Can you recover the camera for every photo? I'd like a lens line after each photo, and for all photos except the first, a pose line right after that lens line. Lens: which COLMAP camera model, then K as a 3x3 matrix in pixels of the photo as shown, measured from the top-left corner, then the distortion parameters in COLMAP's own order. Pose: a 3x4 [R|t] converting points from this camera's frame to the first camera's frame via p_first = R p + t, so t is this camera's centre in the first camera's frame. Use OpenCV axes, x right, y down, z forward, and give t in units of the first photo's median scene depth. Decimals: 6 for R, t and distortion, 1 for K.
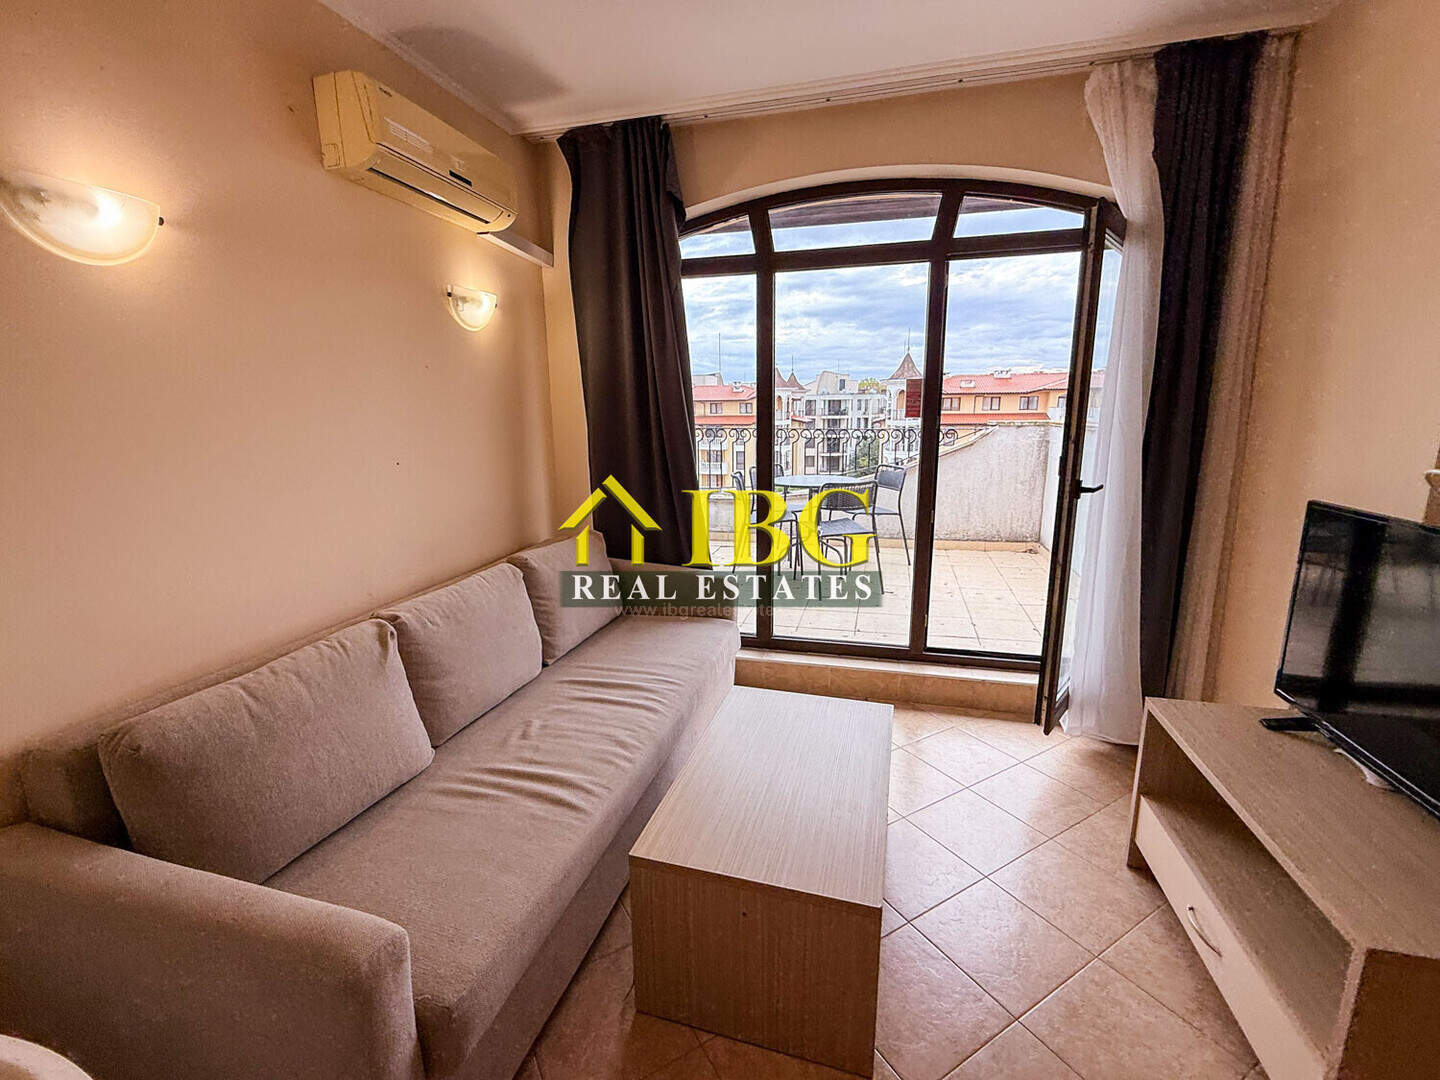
lens RADIAL K [[629.1, 0, 714.6], [0, 629.1, 539.4], [0, 0, 1]] dist [0.001097, -0.000168]
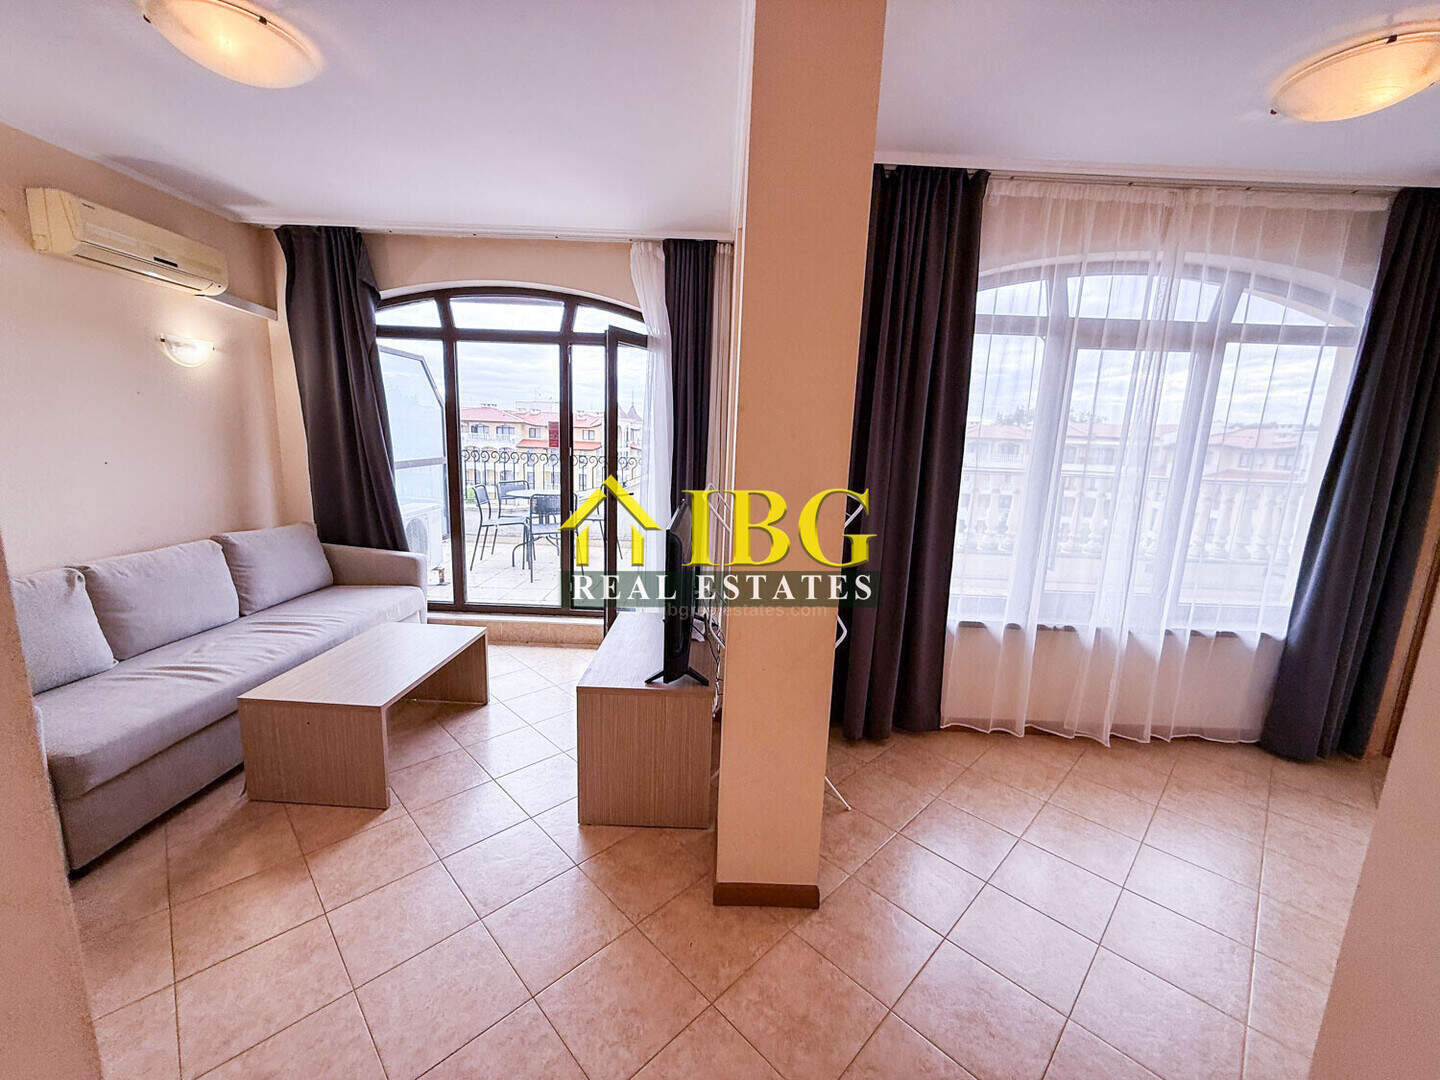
lens RADIAL K [[576.2, 0, 720.0], [0, 576.2, 540.0], [0, 0, 1]] dist [0.001028, -0.000189]
pose [[0.967018, 0.005003, 0.254660, 0.416476], [0.002413, 0.999582, -0.028799, 0.076021], [-0.254698, 0.028463, 0.966602, -0.480635]]
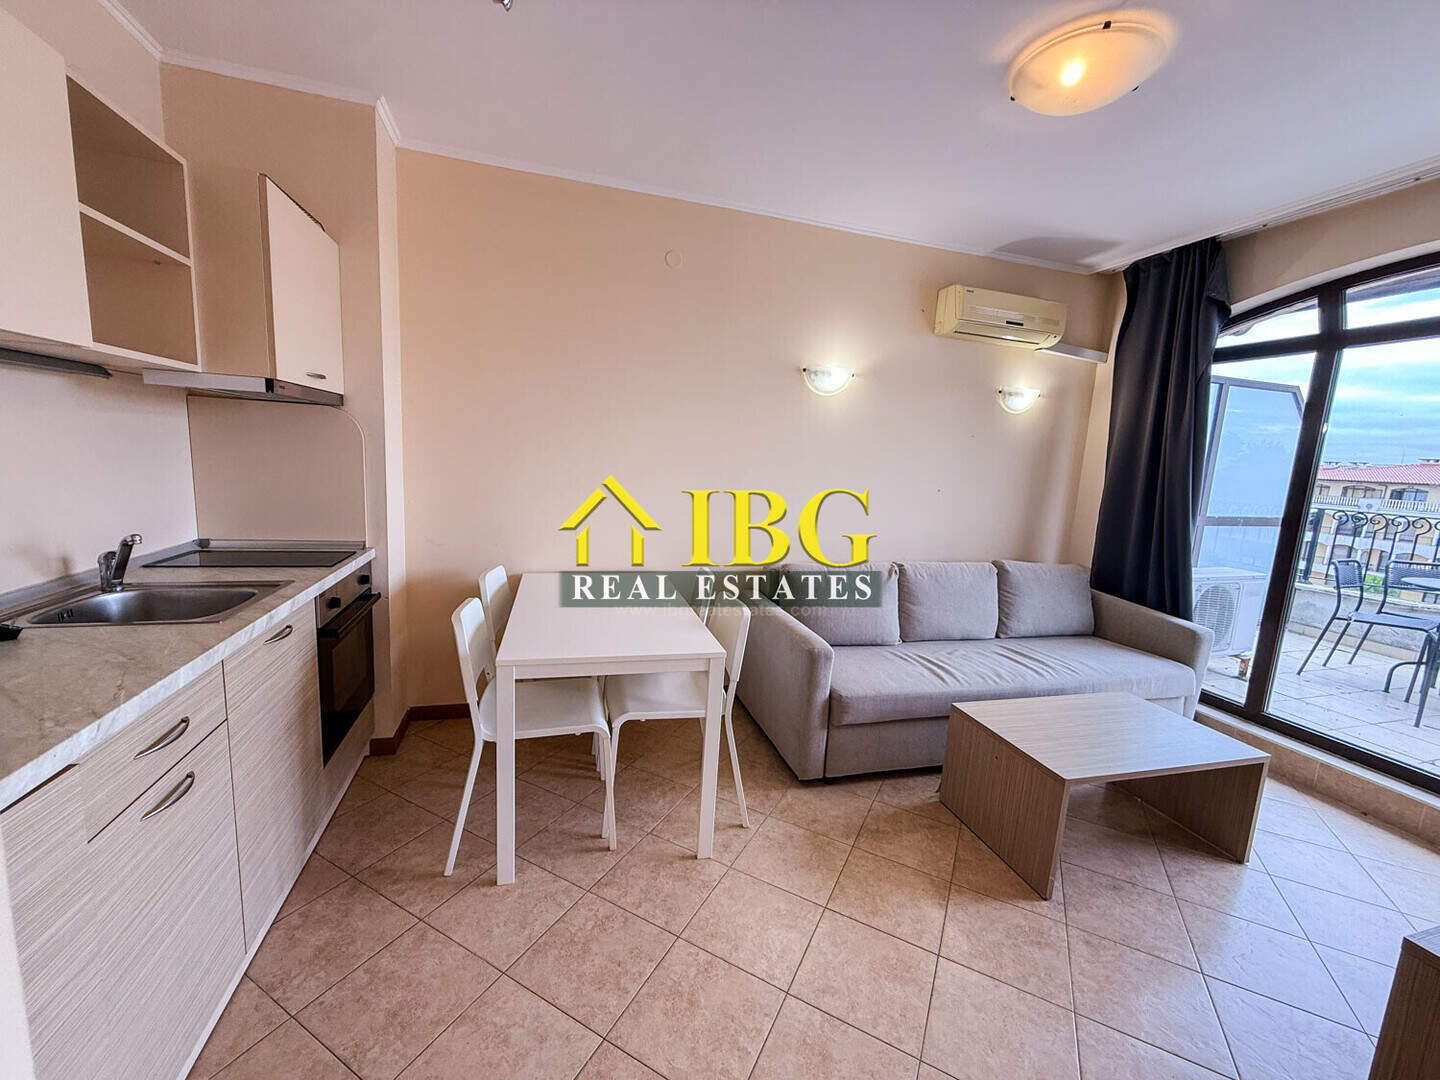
lens RADIAL K [[576.2, 0, 720.0], [0, 576.2, 540.0], [0, 0, 1]] dist [0.001028, -0.000189]
pose [[0.528485, 0.166456, -0.832464, 0.472246], [-0.238435, 0.970222, 0.042633, 0.079572], [0.814772, 0.175958, 0.552436, -0.310417]]
